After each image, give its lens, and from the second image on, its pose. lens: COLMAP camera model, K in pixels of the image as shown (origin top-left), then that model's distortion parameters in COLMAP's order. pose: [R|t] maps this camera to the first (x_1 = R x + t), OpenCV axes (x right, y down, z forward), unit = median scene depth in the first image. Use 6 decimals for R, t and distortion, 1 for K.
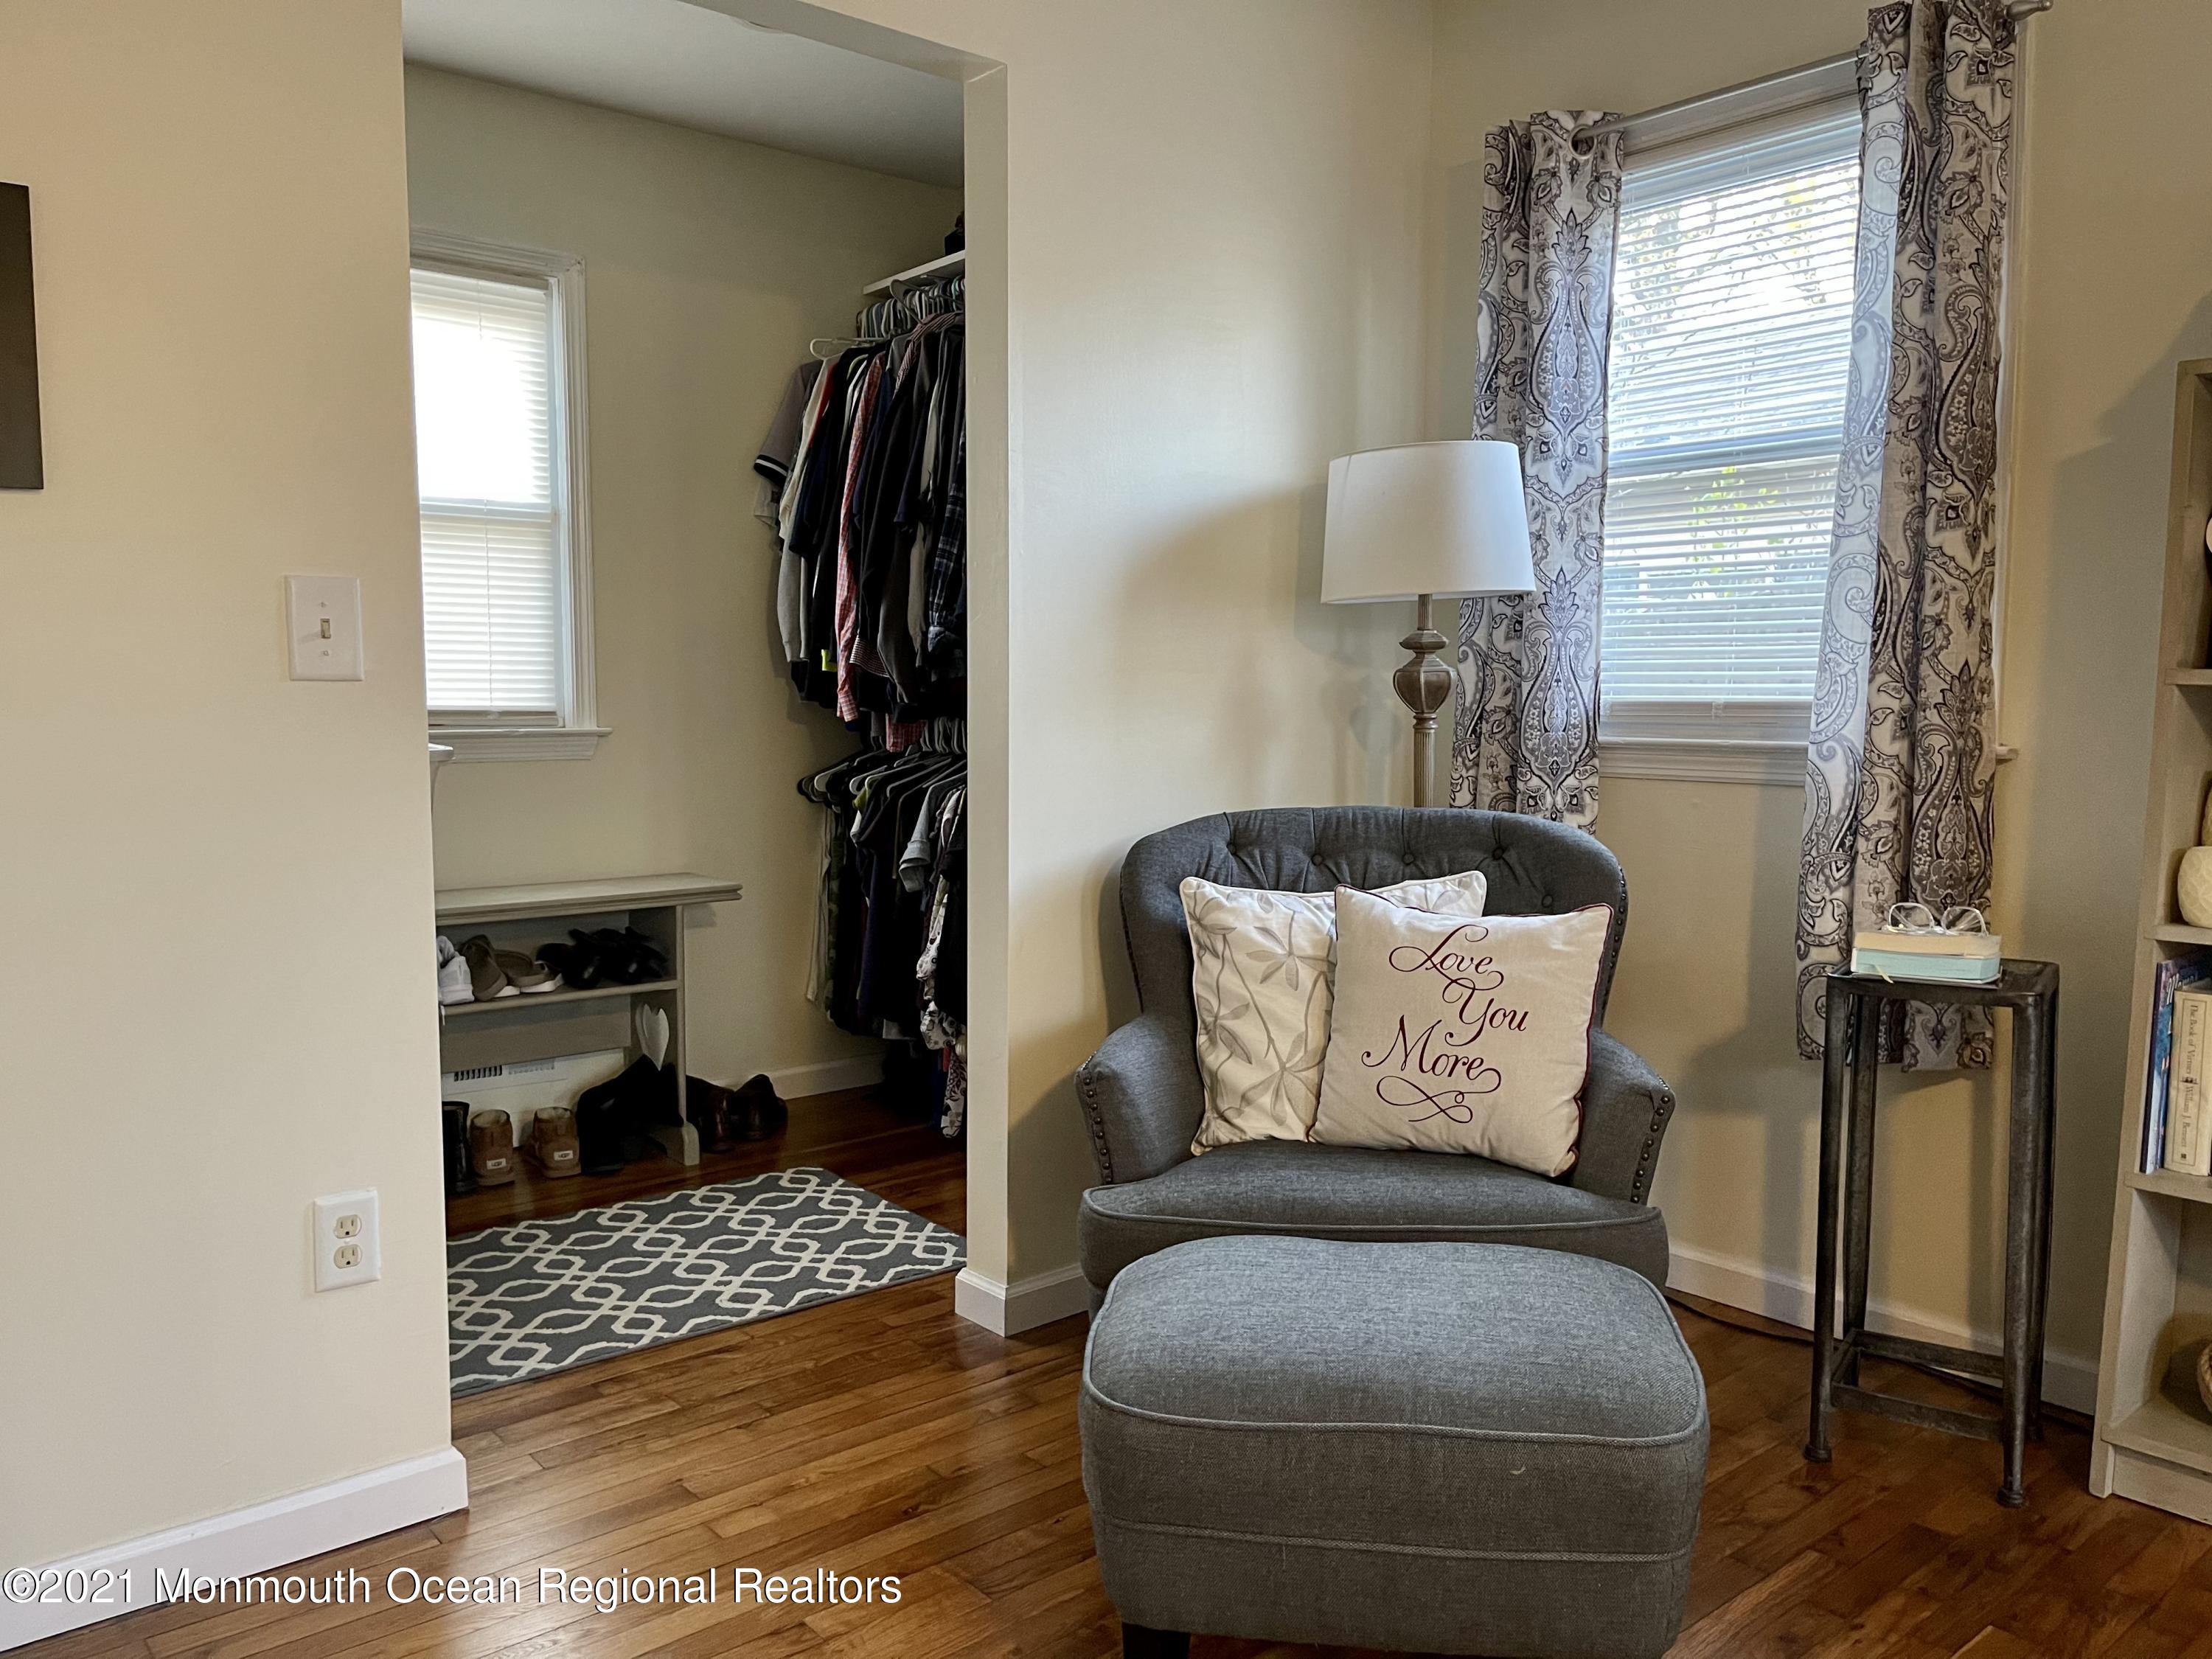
lens RADIAL K [[1667.6, 0, 1109.7], [0, 1667.6, 835.3], [0, 0, 1]] dist [0.064740, -0.083980]
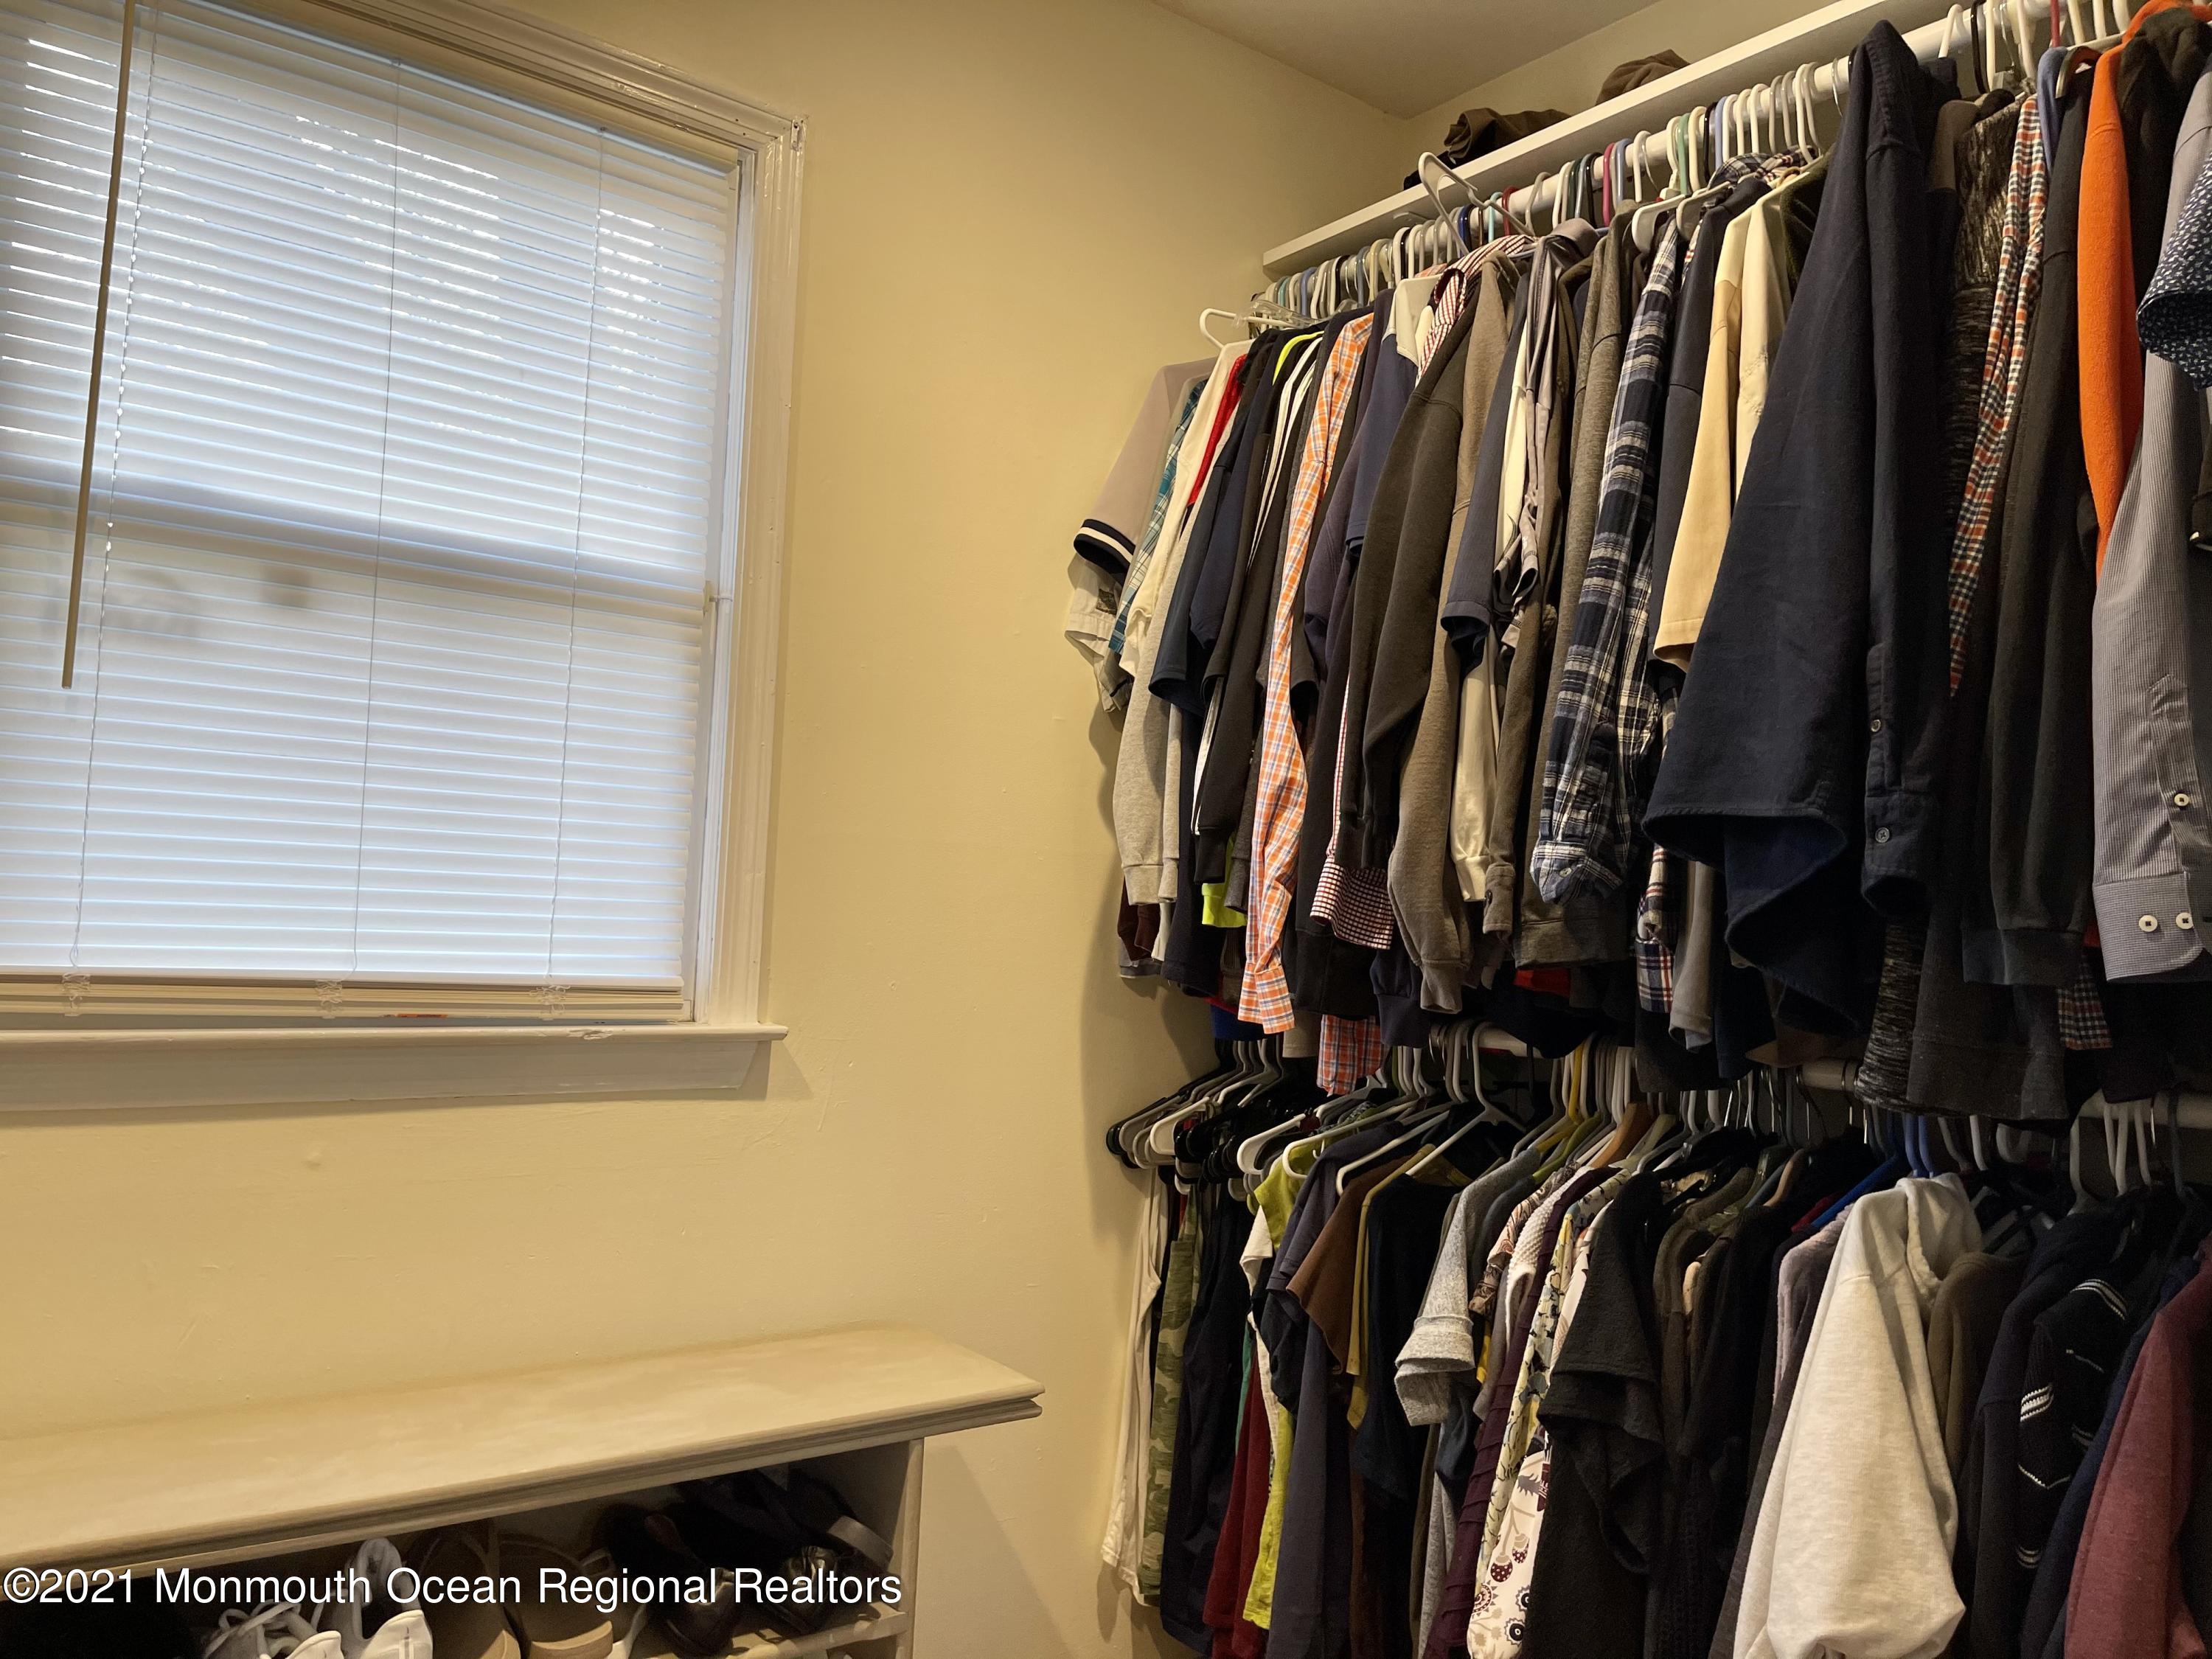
lens RADIAL K [[1667.6, 0, 1102.1], [0, 1667.6, 829.9], [0, 0, 1]] dist [0.064740, -0.083980]
pose [[0.998072, 0.037670, -0.049331, -0.201440], [-0.044374, 0.988762, -0.142763, -0.060665], [0.043399, 0.144677, 0.988527, 0.562587]]
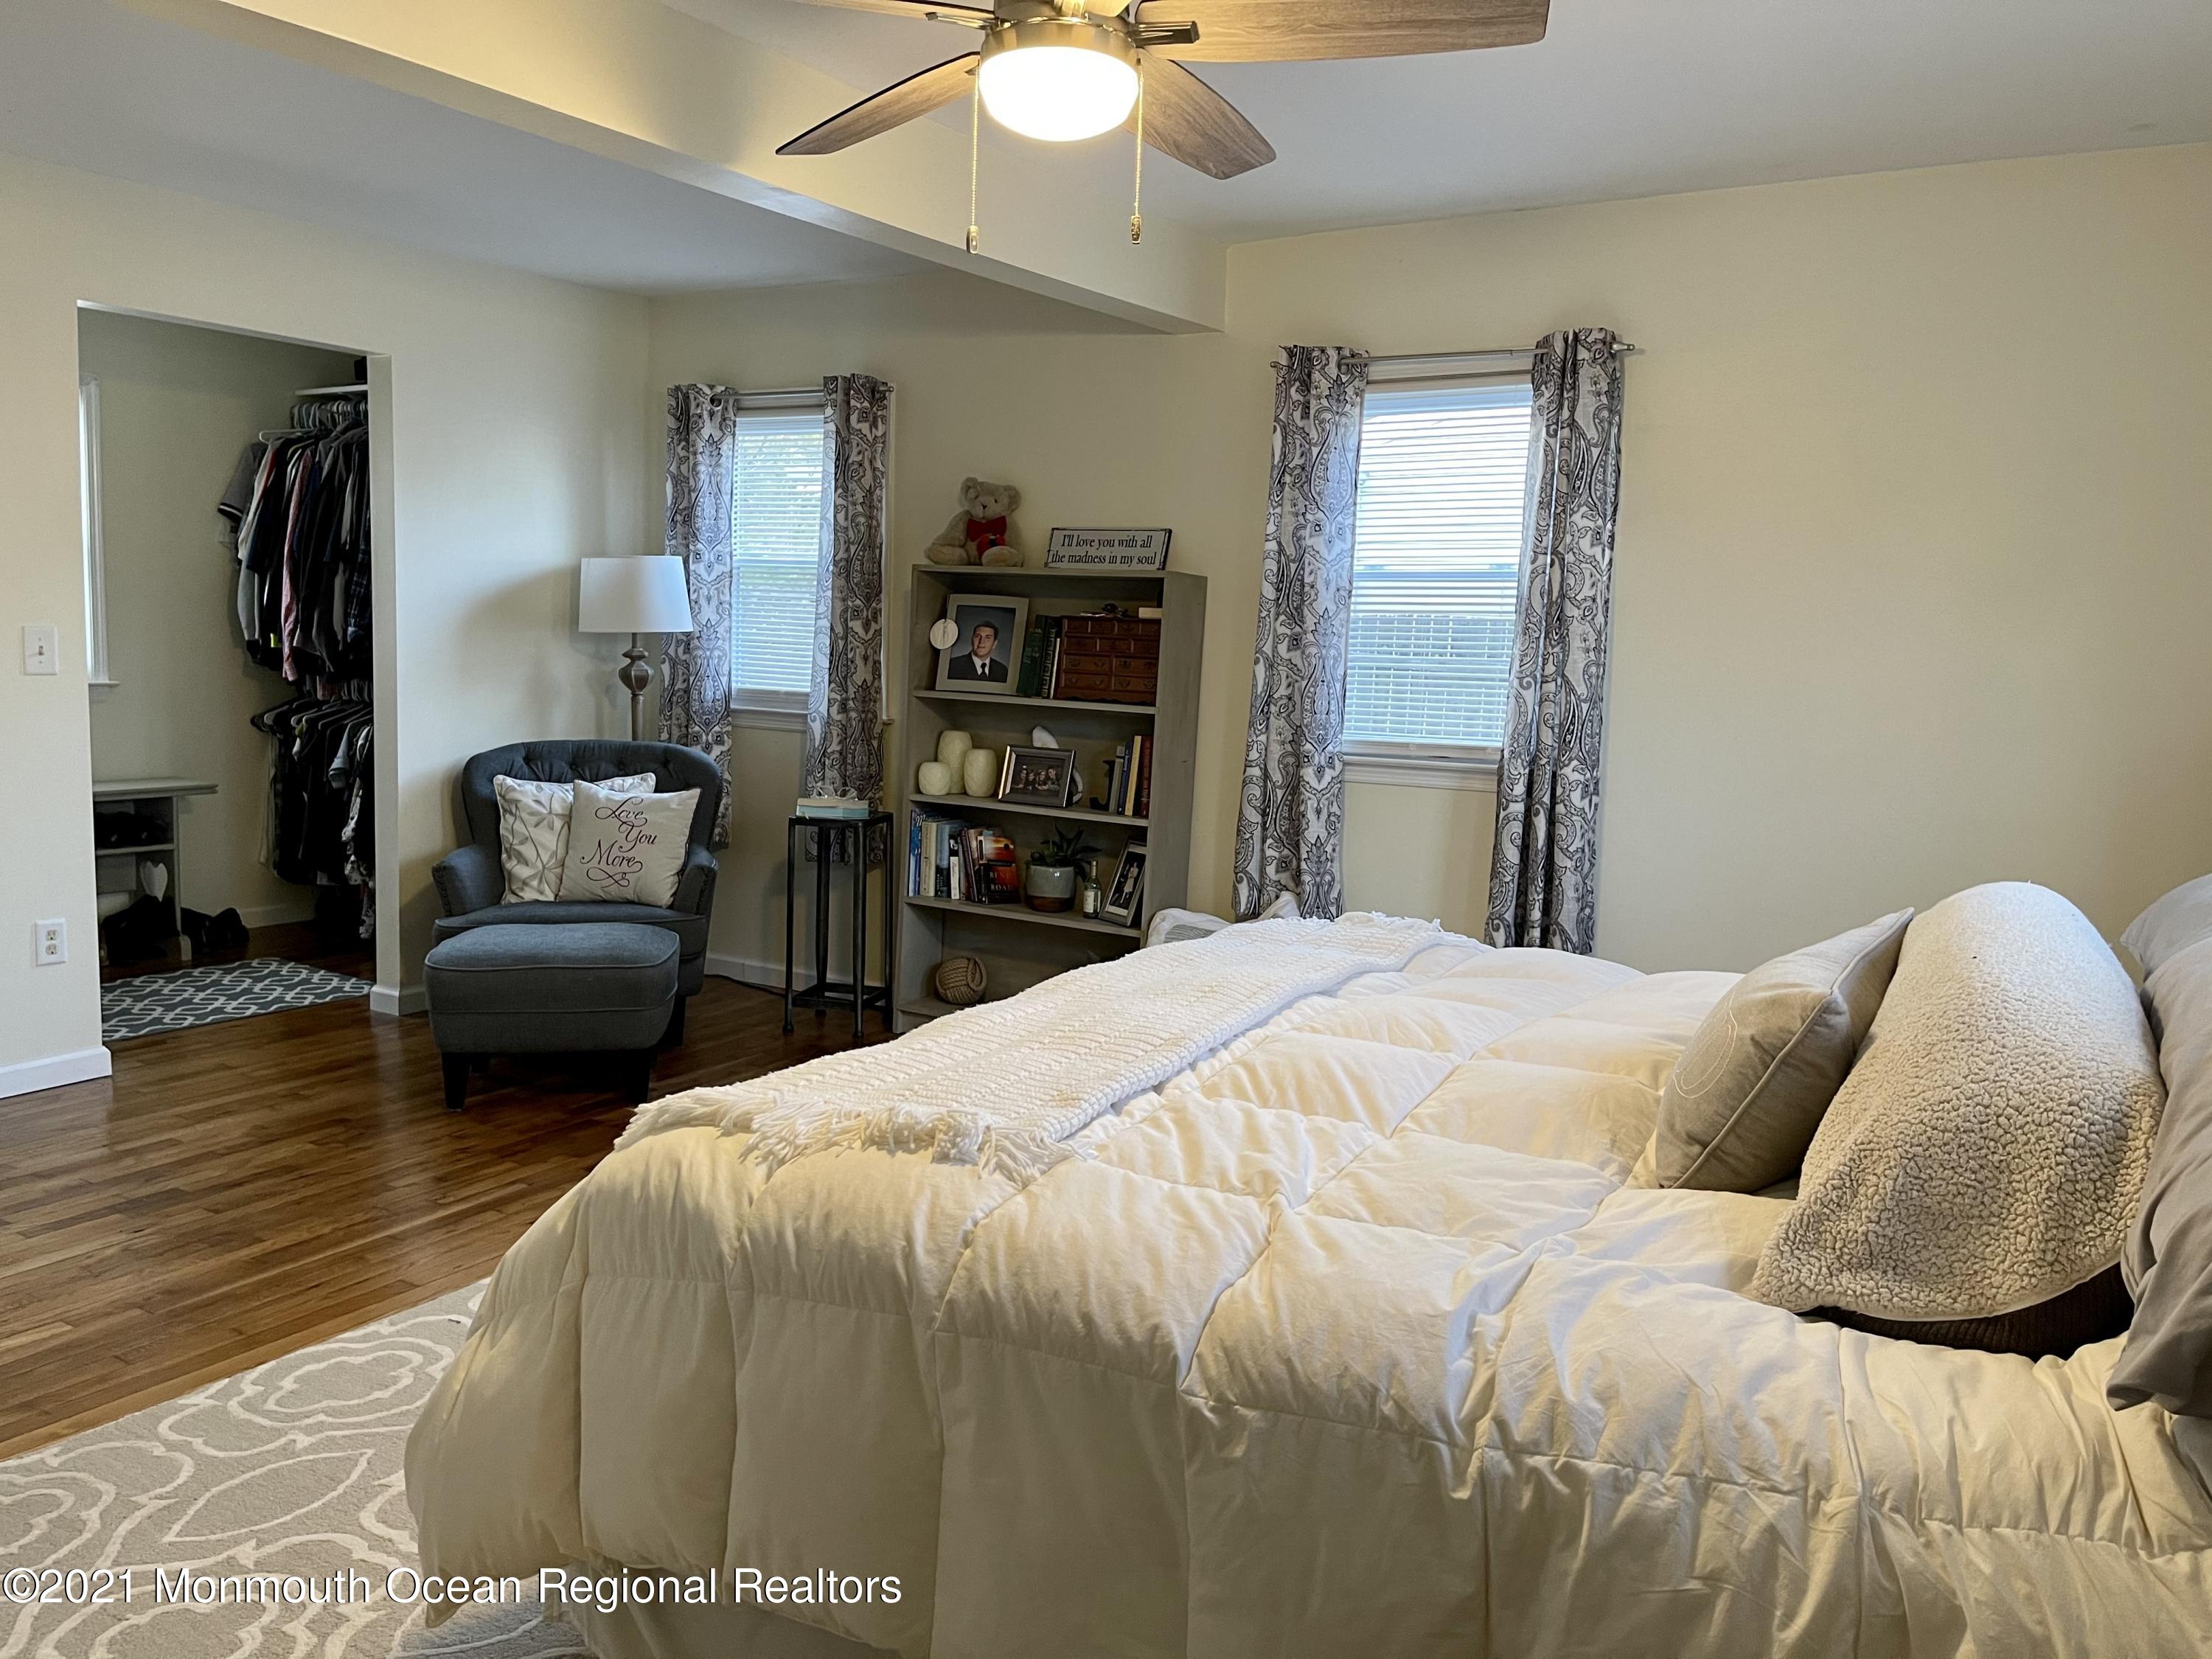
lens RADIAL K [[1667.6, 0, 1107.5], [0, 1667.6, 837.6], [0, 0, 1]] dist [0.064740, -0.083980]
pose [[0.948380, -0.005890, 0.317080, 0.076026], [-0.007825, 0.999088, 0.041965, 0.007644], [-0.317038, -0.042280, 0.947470, -0.835663]]
